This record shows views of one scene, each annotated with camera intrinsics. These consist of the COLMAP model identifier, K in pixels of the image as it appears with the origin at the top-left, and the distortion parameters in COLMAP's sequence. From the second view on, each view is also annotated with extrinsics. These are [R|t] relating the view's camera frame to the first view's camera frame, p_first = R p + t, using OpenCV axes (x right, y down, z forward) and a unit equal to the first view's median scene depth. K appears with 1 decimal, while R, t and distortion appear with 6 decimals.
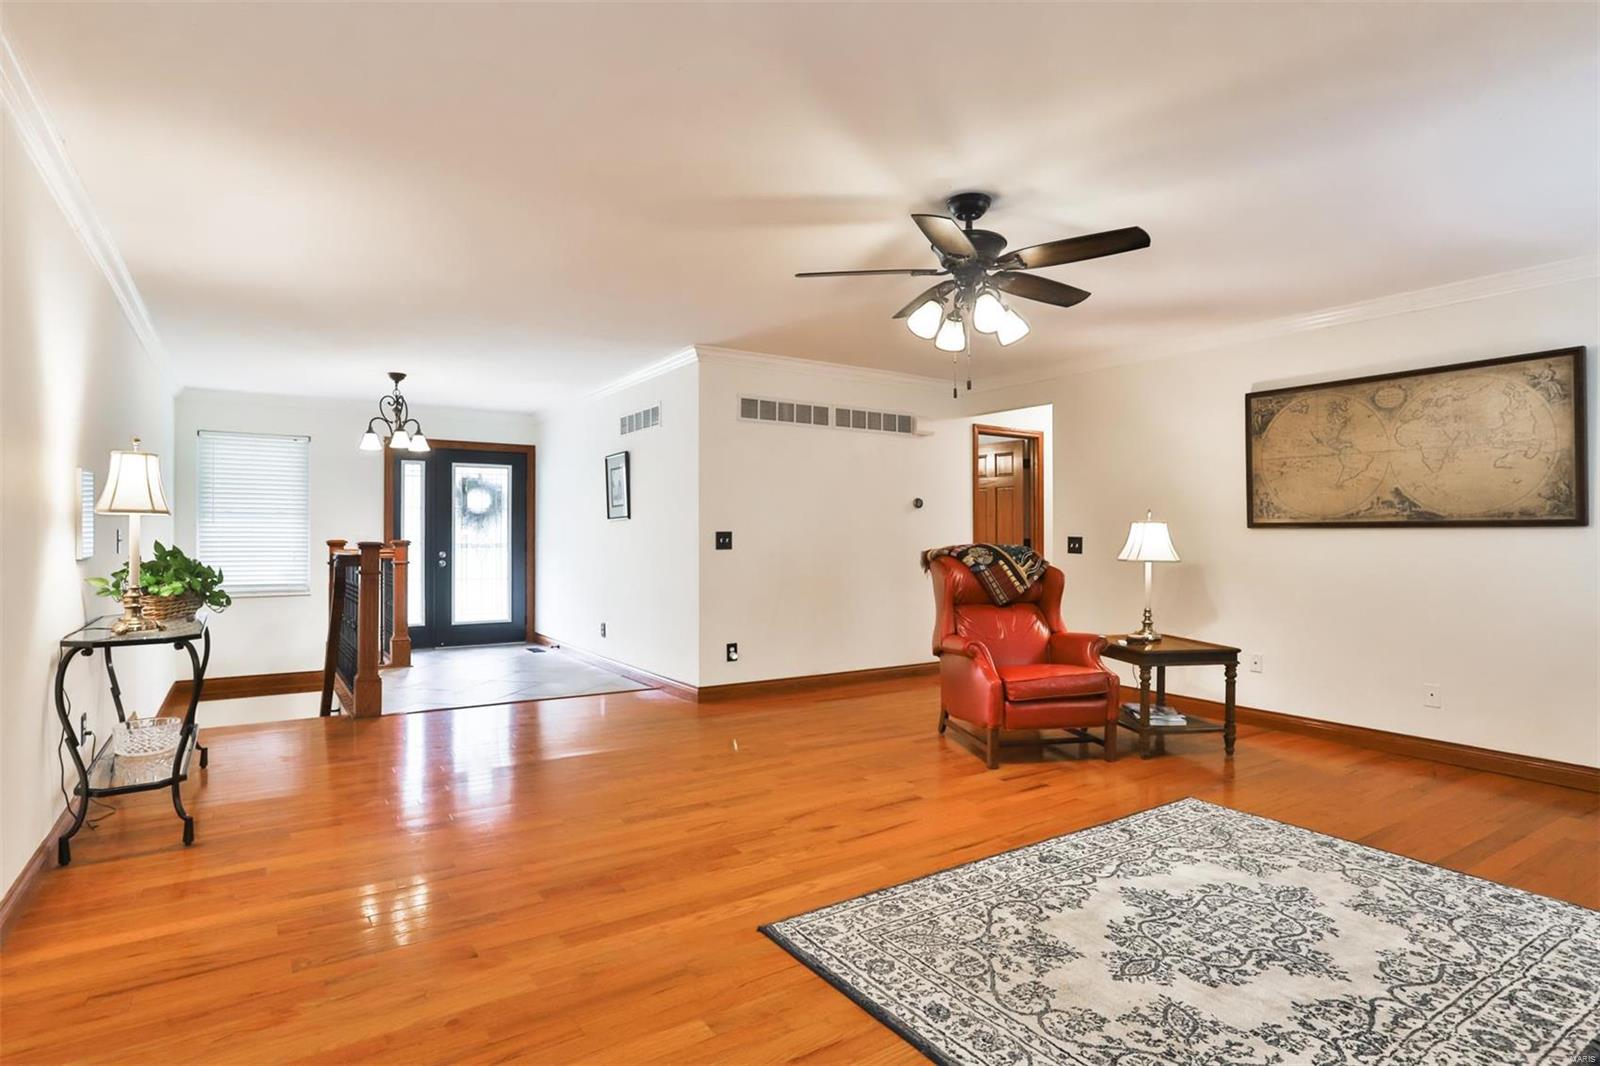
lens RADIAL K [[840.4, 0, 800.0], [0, 840.4, 533.0], [0, 0, 1]] dist [-0.072457, 0.041324]
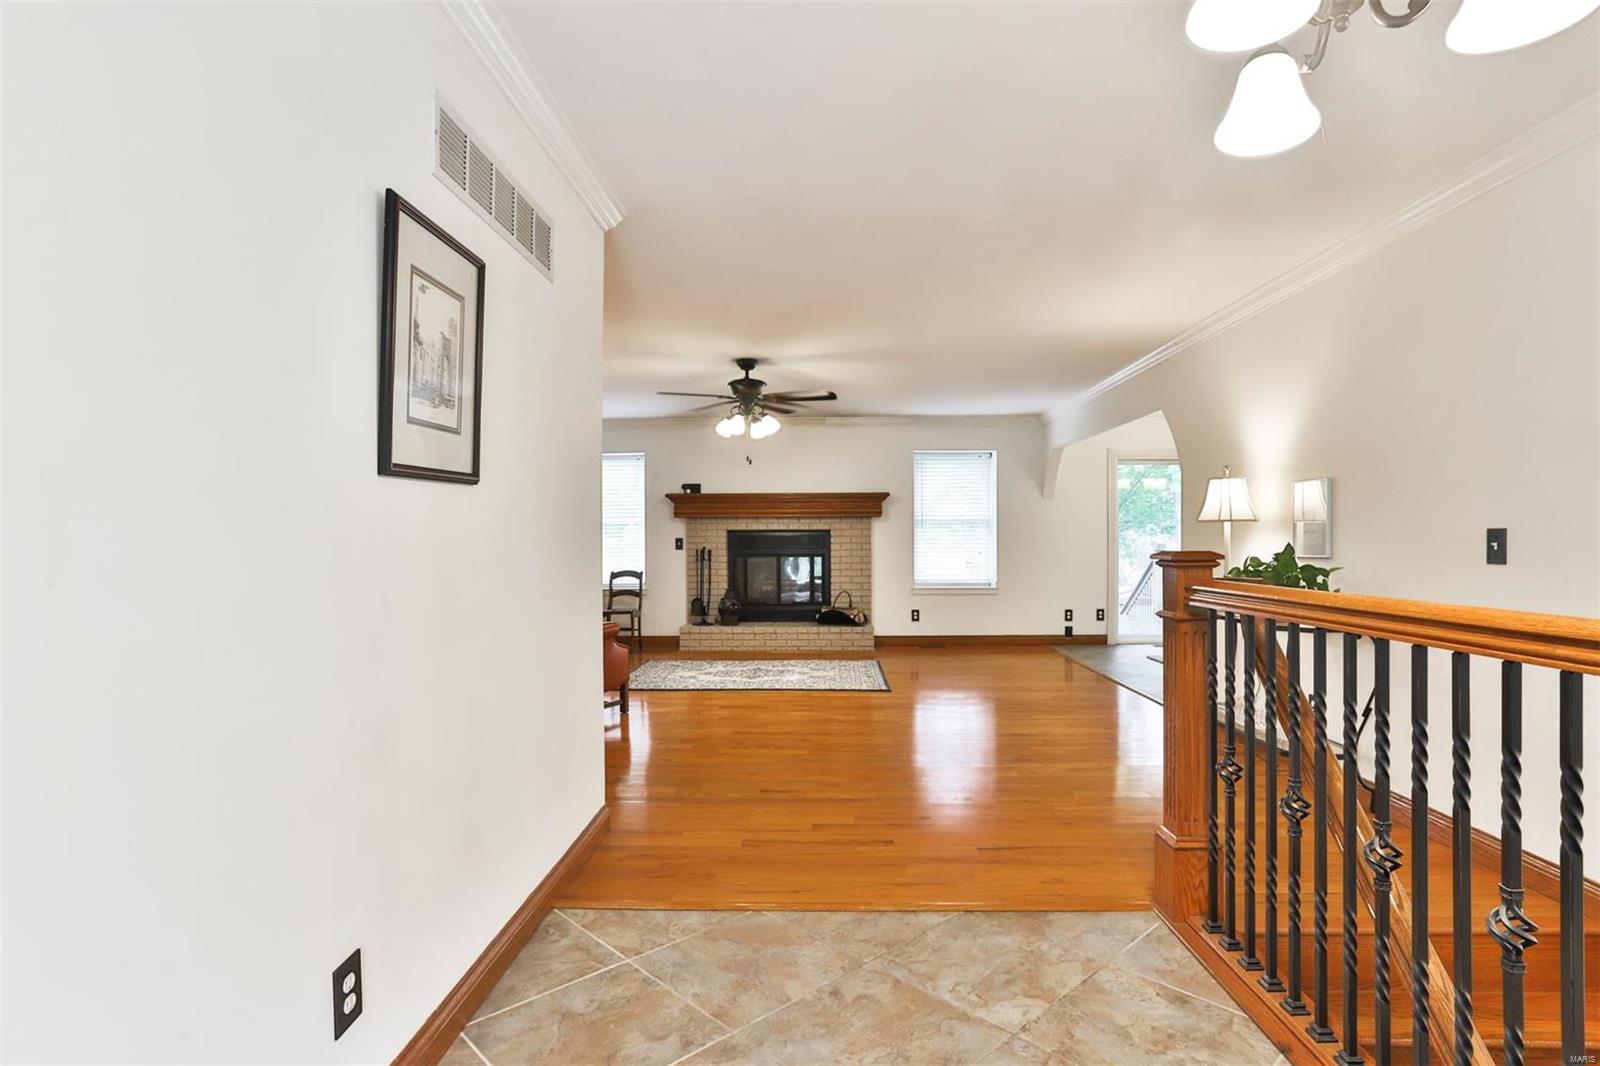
lens RADIAL K [[840.4, 0, 800.0], [0, 840.4, 533.0], [0, 0, 1]] dist [-0.072457, 0.041324]
pose [[-0.821972, 0.006208, 0.569494, -0.824991], [0.001102, 0.999956, -0.009310, 0.007052], [-0.569527, -0.007025, -0.821942, 2.067658]]
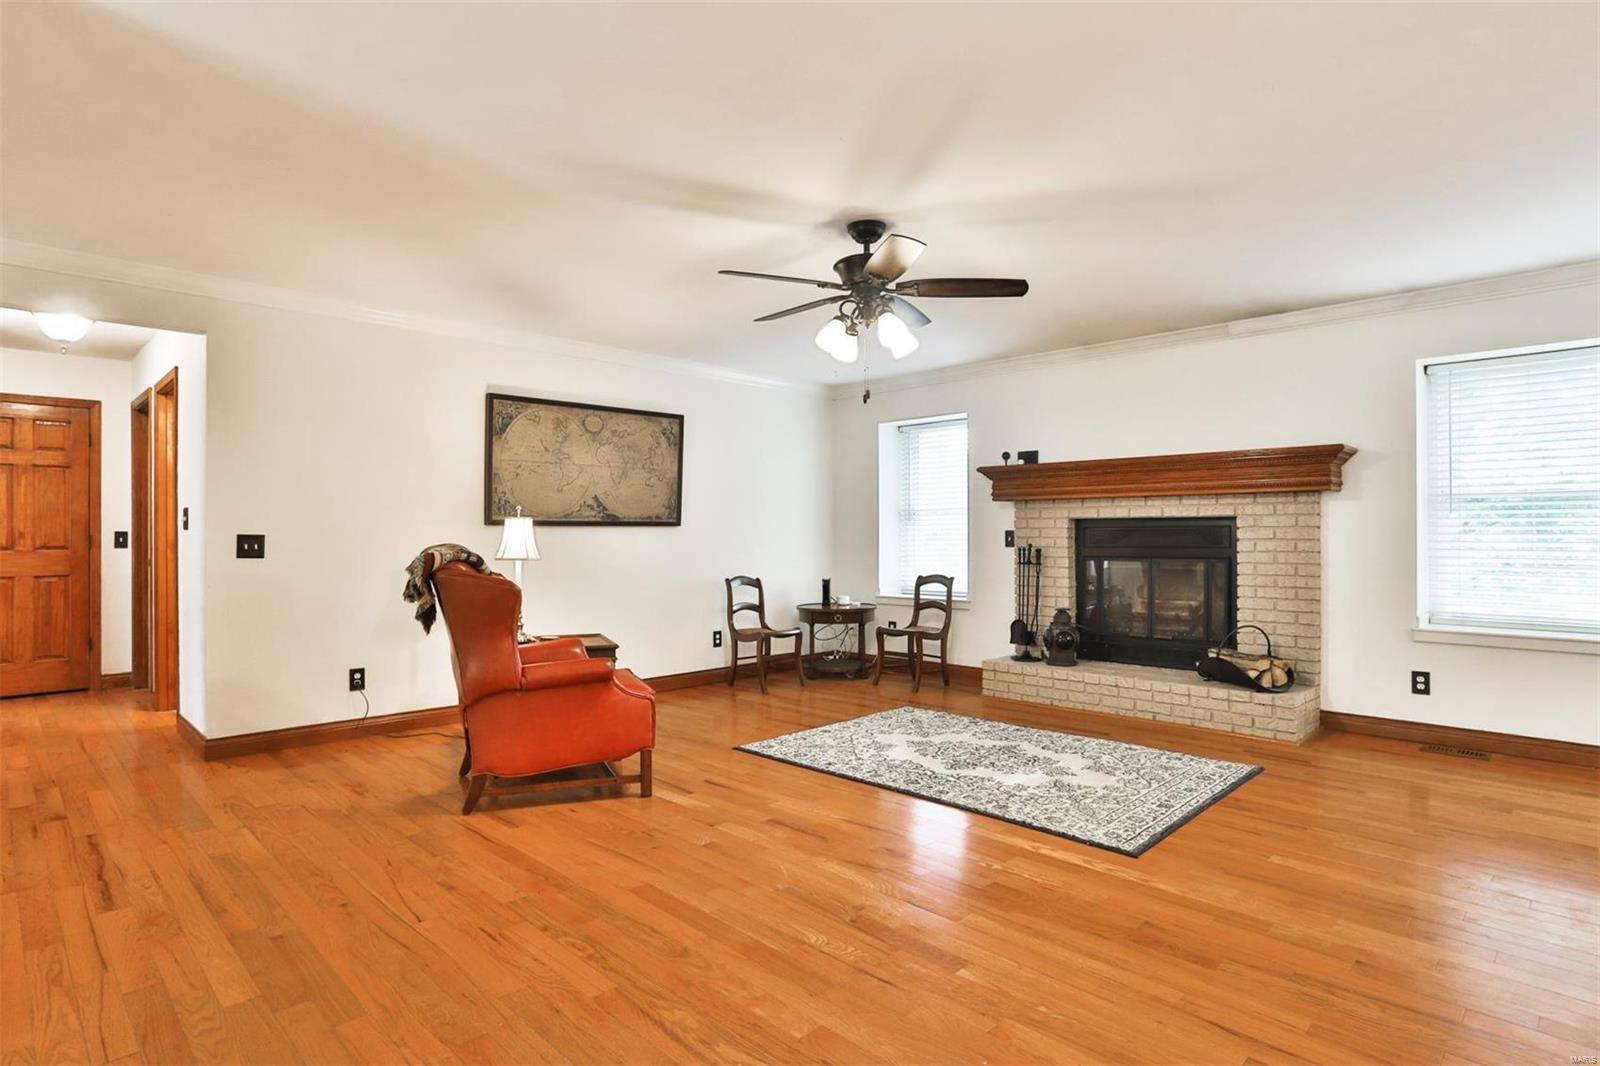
lens RADIAL K [[840.4, 0, 800.0], [0, 840.4, 533.0], [0, 0, 1]] dist [-0.072457, 0.041324]
pose [[-0.205573, -0.002166, 0.978639, -0.718462], [-0.001491, 0.999997, 0.001901, 0.002022], [-0.978641, -0.001068, -0.205576, 1.102489]]
